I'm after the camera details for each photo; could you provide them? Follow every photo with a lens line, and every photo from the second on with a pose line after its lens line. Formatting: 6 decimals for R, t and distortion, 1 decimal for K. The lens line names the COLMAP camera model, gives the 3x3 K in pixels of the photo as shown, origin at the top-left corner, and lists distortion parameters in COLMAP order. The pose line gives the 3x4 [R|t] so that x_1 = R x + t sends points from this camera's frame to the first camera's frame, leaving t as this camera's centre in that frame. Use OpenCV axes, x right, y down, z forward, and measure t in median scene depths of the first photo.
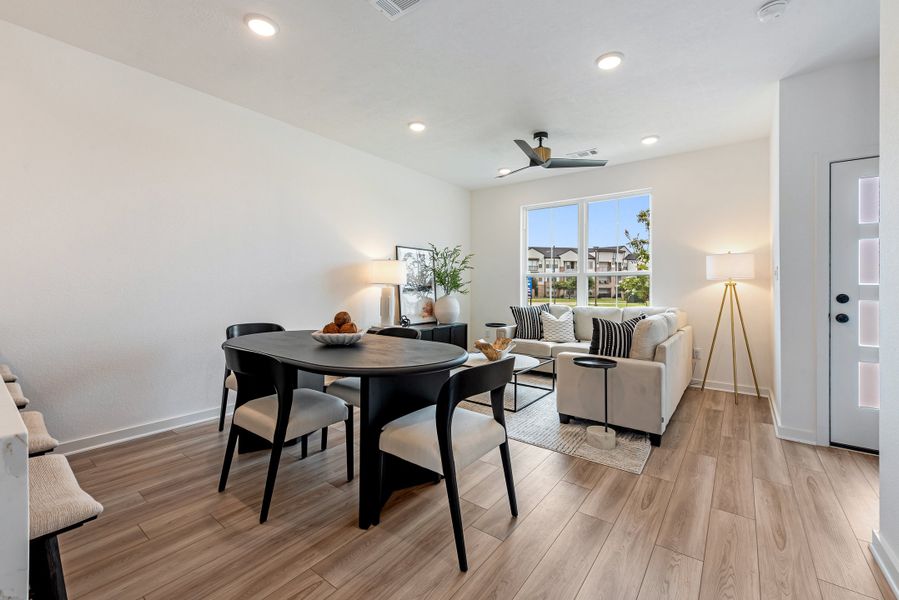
lens RADIAL K [[378.1, 0, 450.0], [0, 378.1, 267.3], [0, 0, 1]] dist [0.000952, -0.000043]
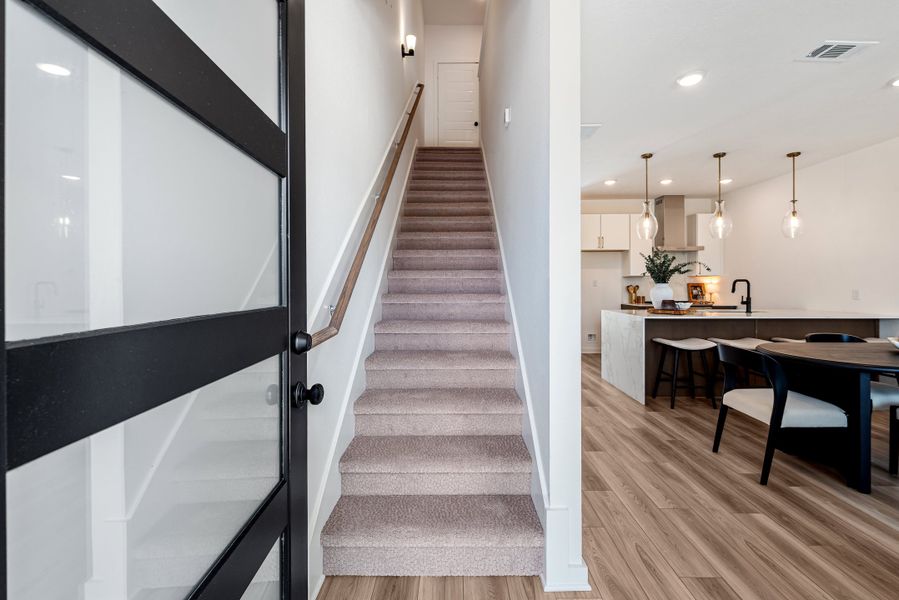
lens RADIAL K [[382.1, 0, 449.4], [0, 382.1, 285.1], [0, 0, 1]] dist [-0.001746, -0.000581]
pose [[-0.801052, 0.001803, -0.598592, 0.667797], [0.030349, 0.998832, -0.037606, 0.010313], [0.597825, -0.048291, -0.800171, 0.542901]]
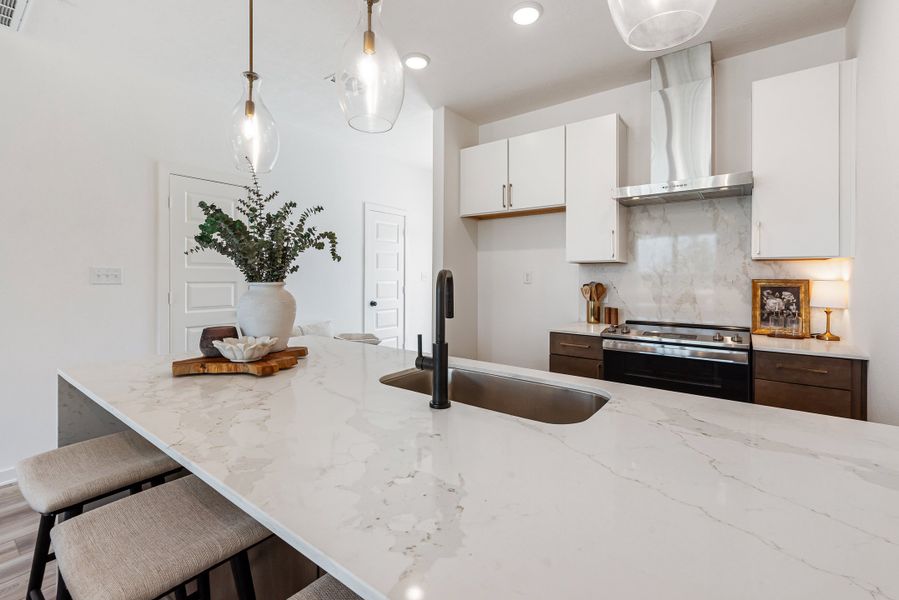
lens RADIAL K [[393.0, 0, 451.1], [0, 393.0, 278.0], [0, 0, 1]] dist [0.000134, -0.000124]
pose [[-0.999905, -0.001775, -0.013648, -0.468877], [-0.001218, 0.999170, -0.040724, -0.002122], [0.013709, -0.040704, -0.999077, 0.470931]]
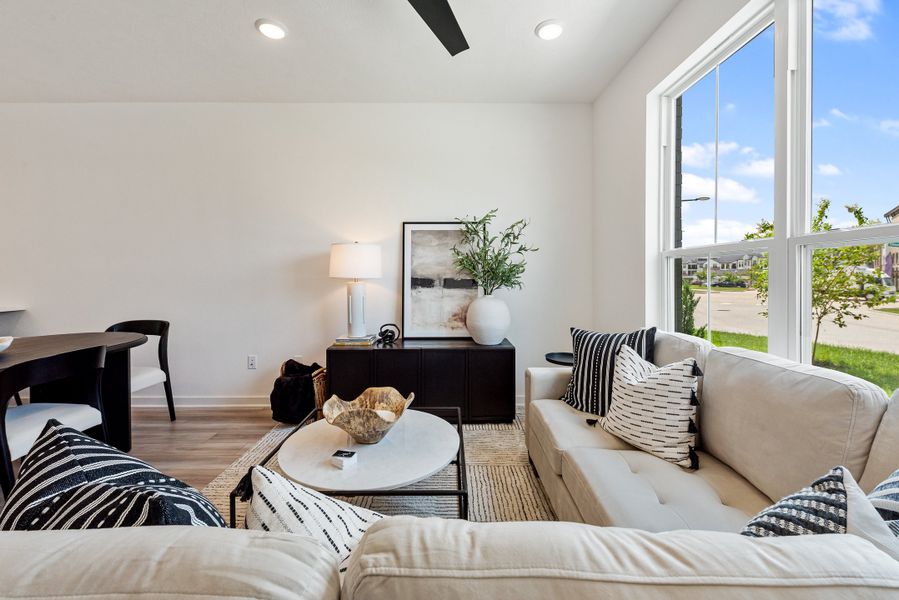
lens RADIAL K [[370.4, 0, 452.4], [0, 370.4, 277.7], [0, 0, 1]] dist [0.008051, -0.004992]
pose [[0.619934, 0.004989, -0.784638, 0.463131], [0.039318, 0.998526, 0.037414, 0.024894], [0.783668, -0.054045, 0.618824, 0.675572]]
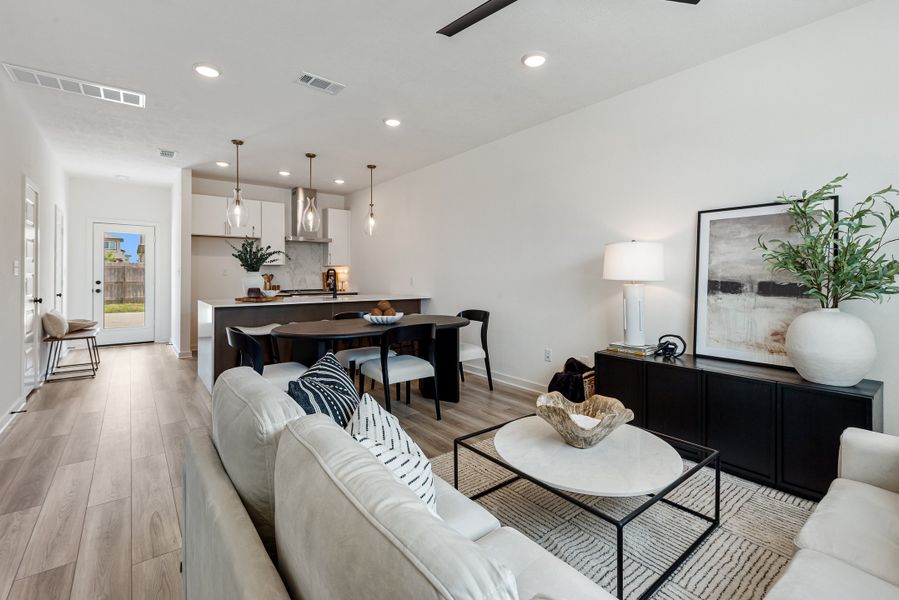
lens RADIAL K [[403.7, 0, 452.6], [0, 403.7, 275.5], [0, 0, 1]] dist [0.001059, -0.000827]
pose [[-0.239357, 0.001231, -0.970931, 0.543394], [0.046415, 0.998870, -0.010176, 0.029173], [0.969822, -0.047502, -0.239144, 0.820706]]
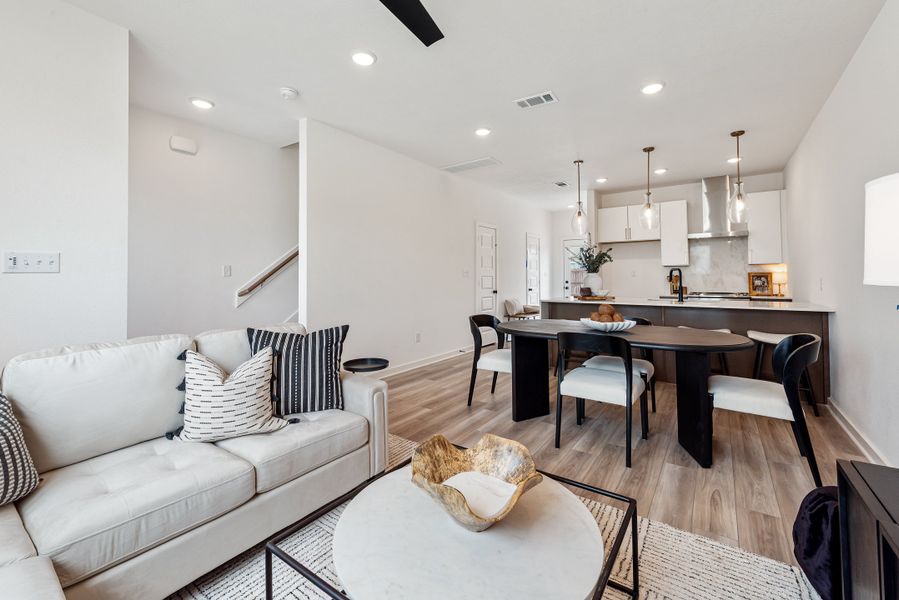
lens RADIAL K [[378.1, 0, 450.0], [0, 378.1, 267.3], [0, 0, 1]] dist [0.000952, -0.000043]
pose [[-0.999228, 0.002337, -0.039209, 0.126851], [0.005328, 0.997067, -0.076348, 0.048430], [0.038916, -0.076498, -0.996310, 1.125323]]
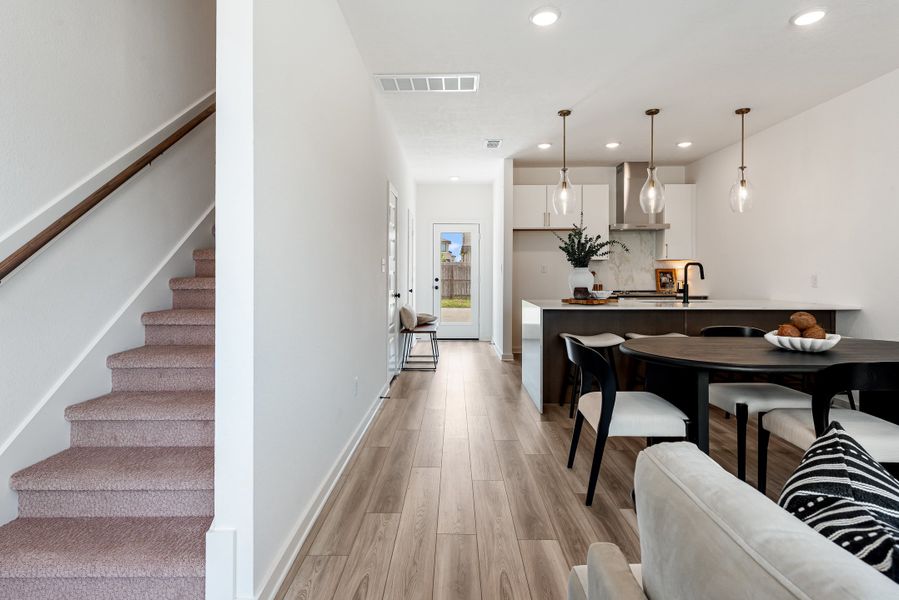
lens RADIAL K [[461.9, 0, 449.0], [0, 461.9, 275.5], [0, 0, 1]] dist [0.005346, 0.000207]
pose [[-0.800478, 0.003737, -0.599351, 0.469435], [0.030175, 0.998964, -0.034073, 0.026832], [0.598602, -0.045360, -0.799761, 0.692547]]
